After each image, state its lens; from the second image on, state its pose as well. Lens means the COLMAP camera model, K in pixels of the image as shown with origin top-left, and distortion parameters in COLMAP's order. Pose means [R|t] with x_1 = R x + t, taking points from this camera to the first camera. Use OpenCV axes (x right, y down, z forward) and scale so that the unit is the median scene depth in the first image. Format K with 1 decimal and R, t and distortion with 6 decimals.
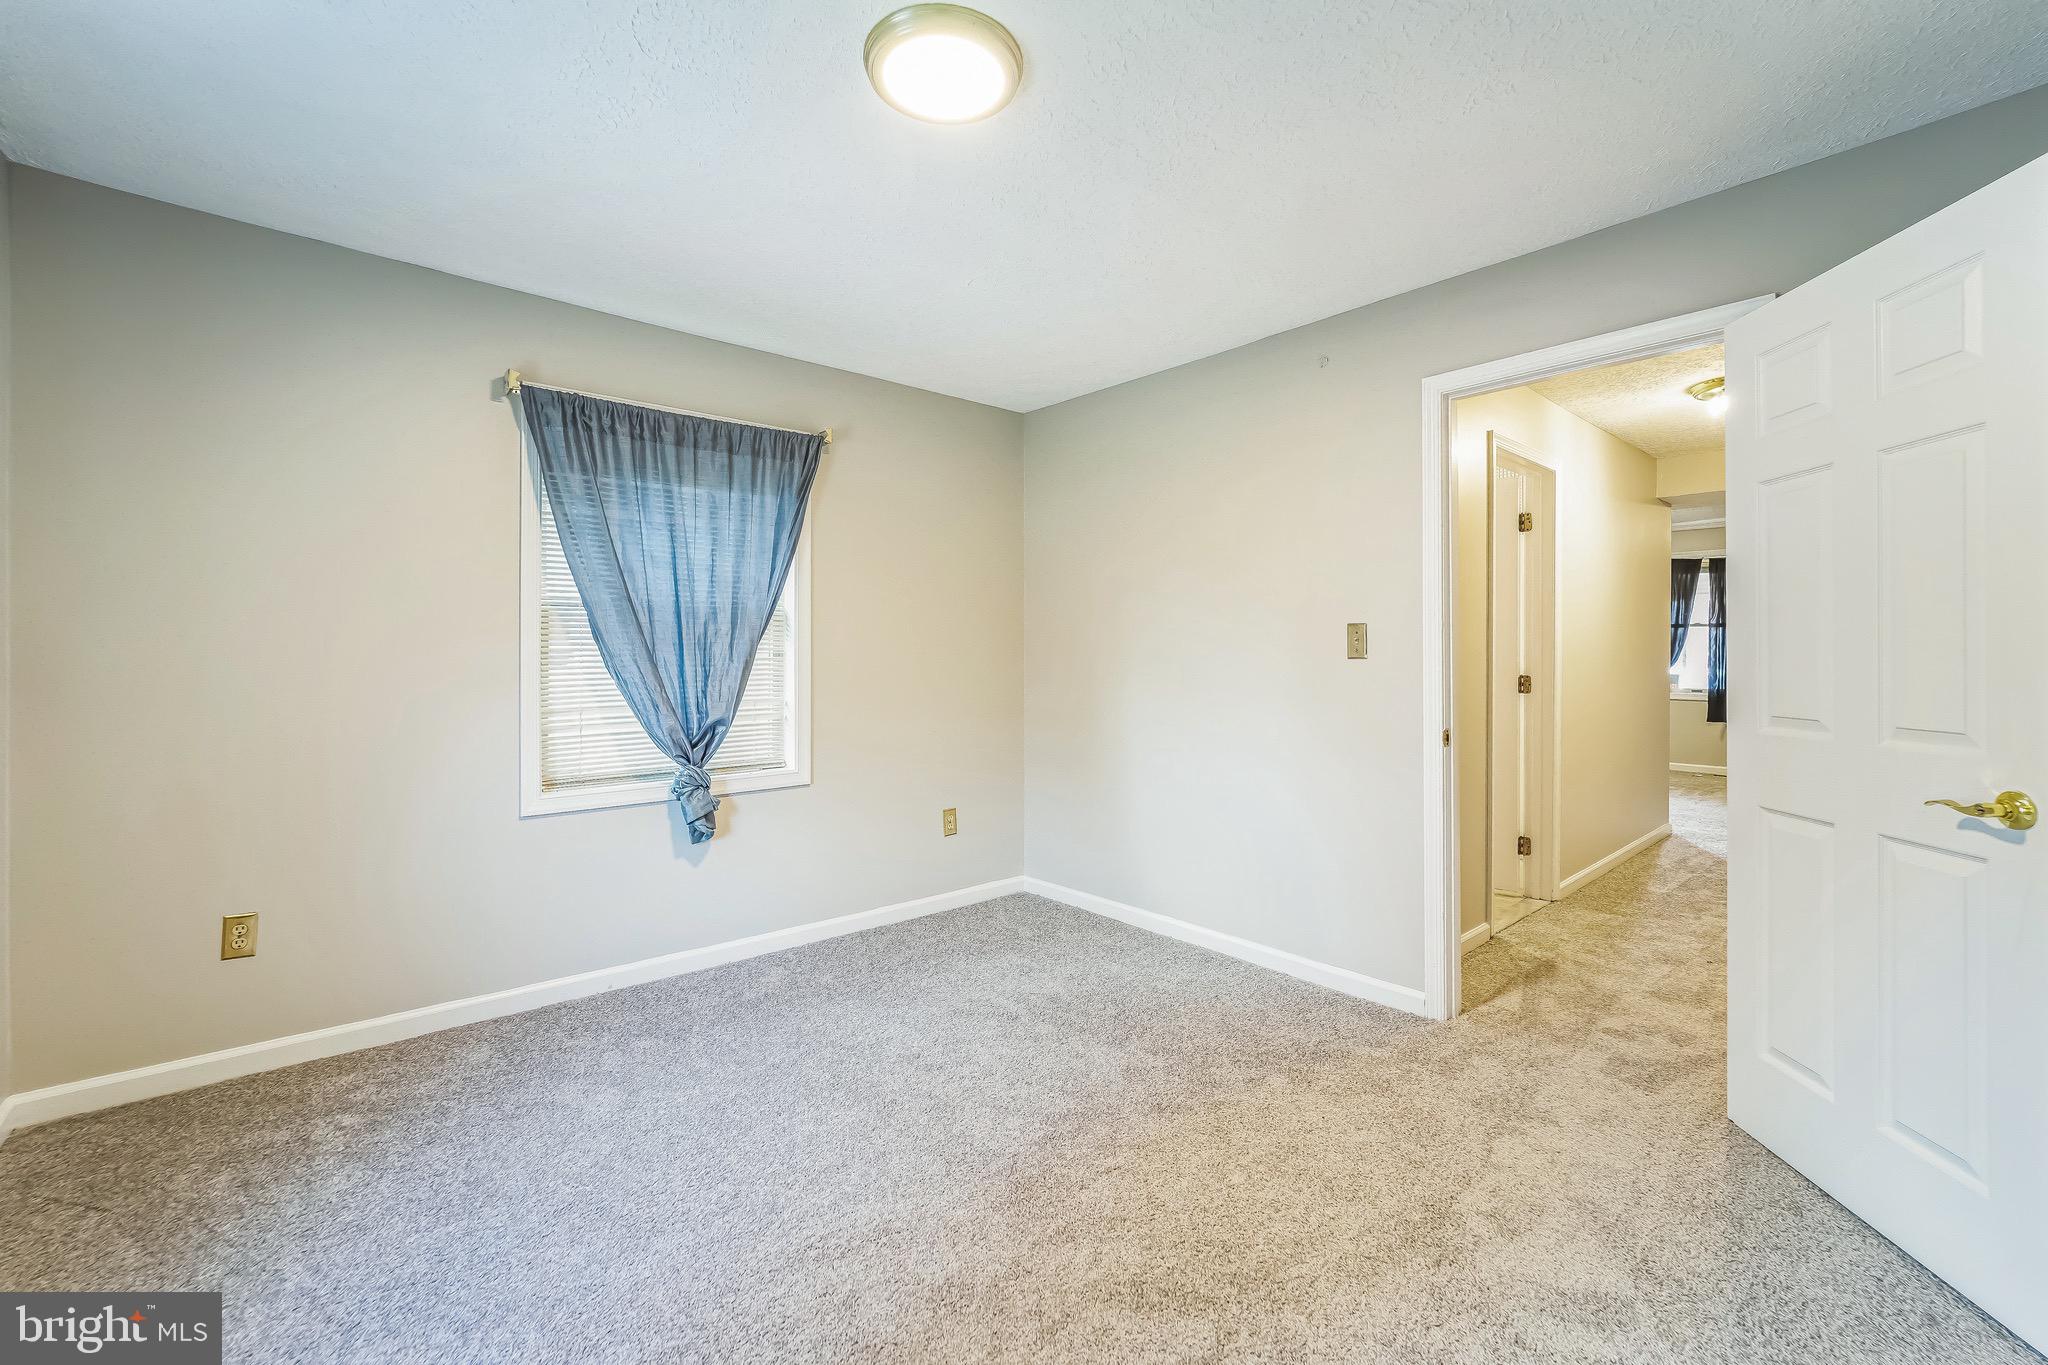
lens RADIAL K [[842.5, 0, 1030.9], [0, 842.5, 660.4], [0, 0, 1]] dist [0.000050, -0.000118]
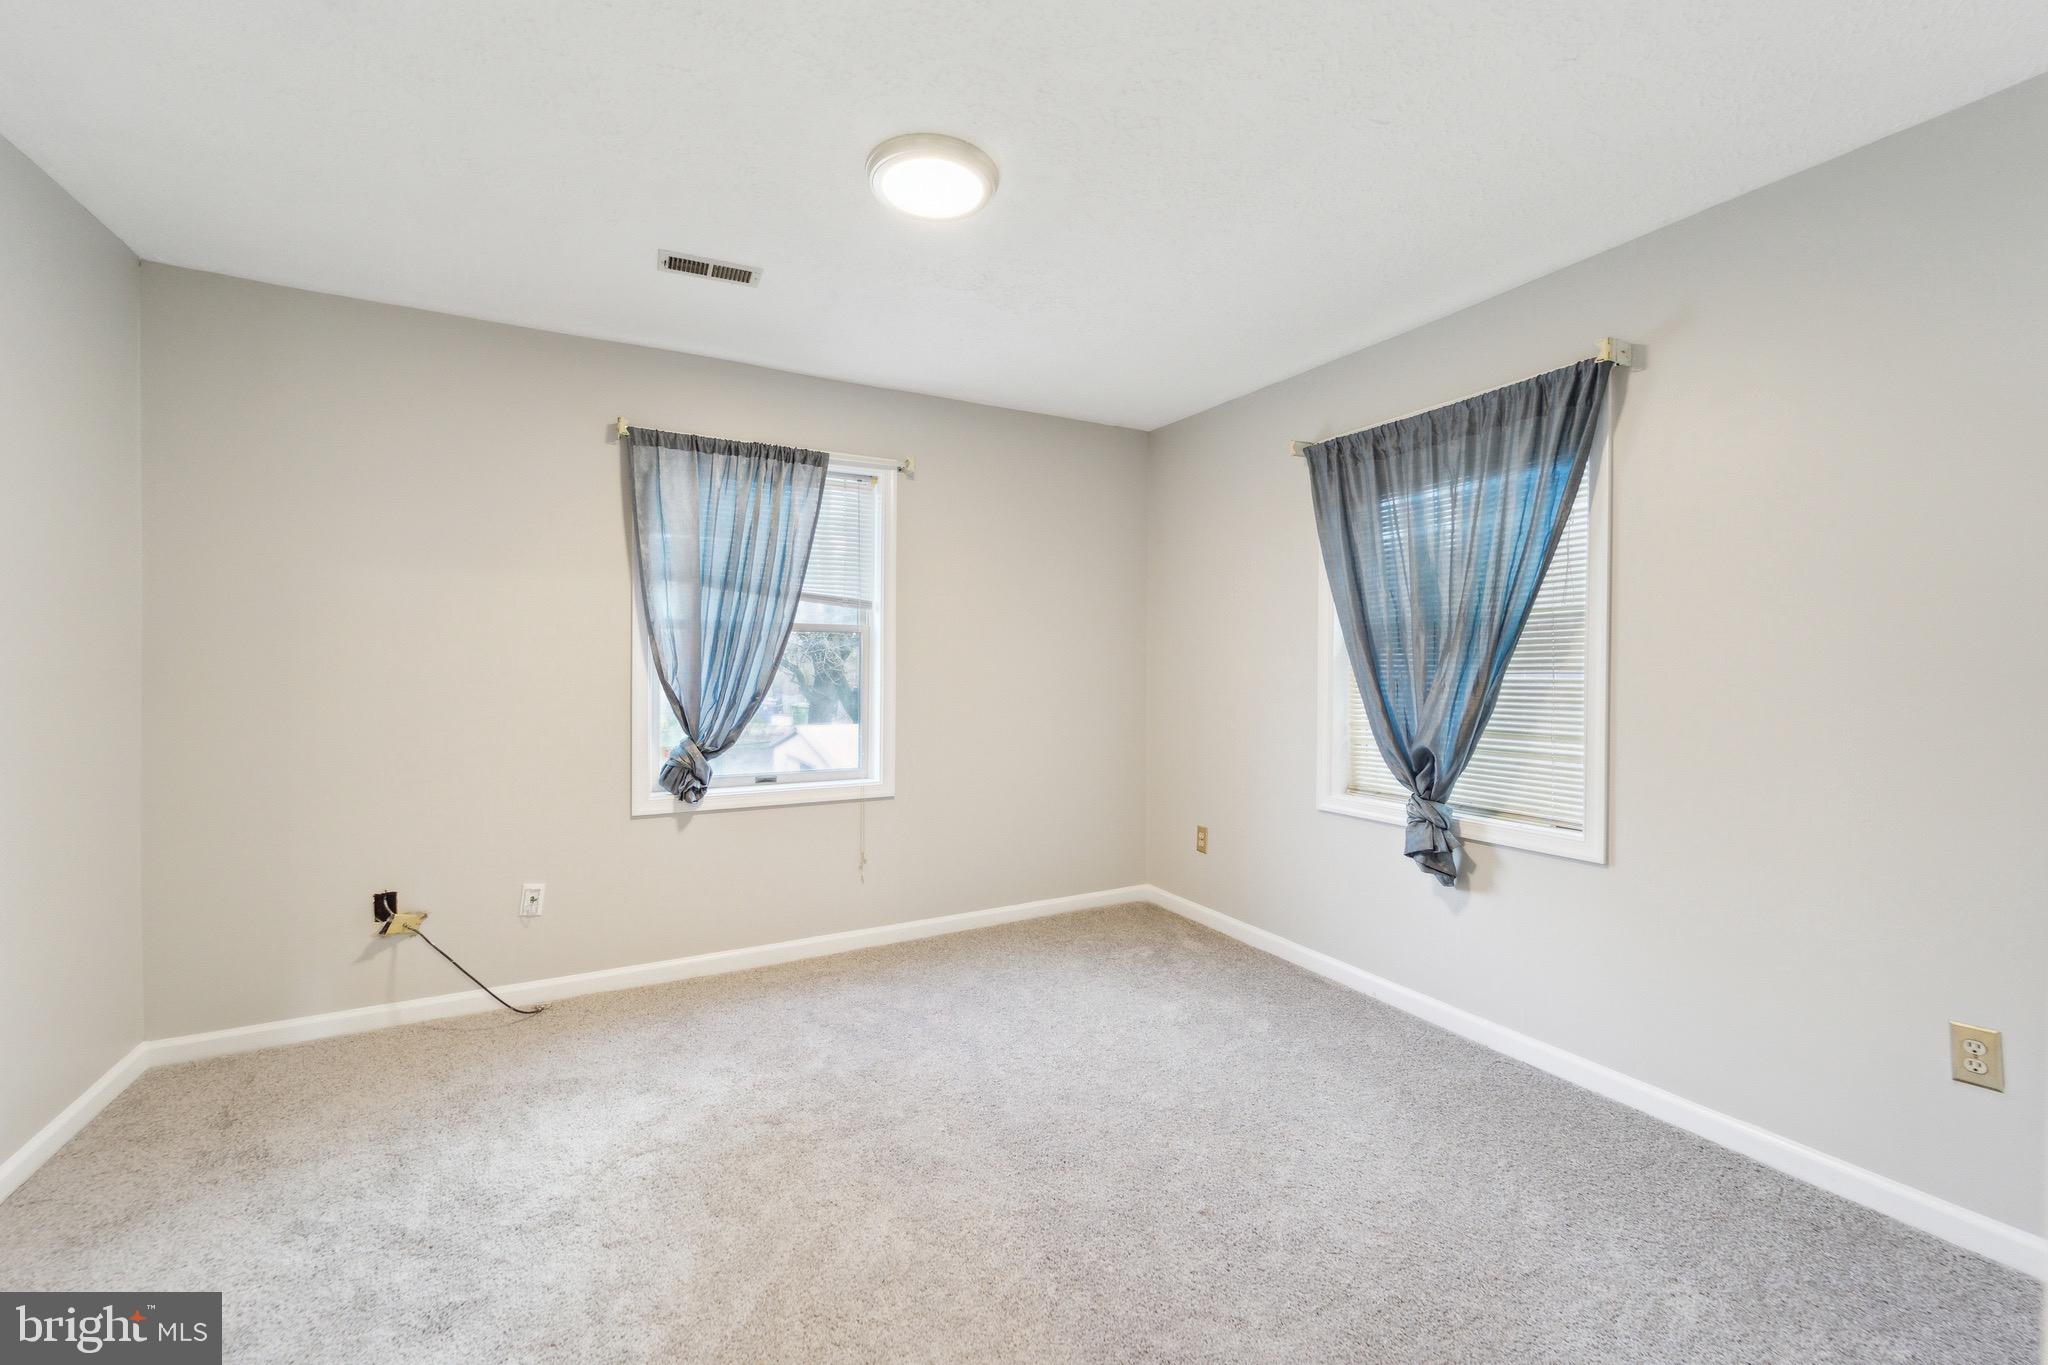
lens RADIAL K [[842.5, 0, 1030.9], [0, 842.5, 660.4], [0, 0, 1]] dist [0.000050, -0.000118]
pose [[-0.232766, -0.003316, -0.972527, 0.586293], [-0.003746, 0.999990, -0.002513, -0.017759], [0.972526, 0.003058, -0.232776, 0.800342]]
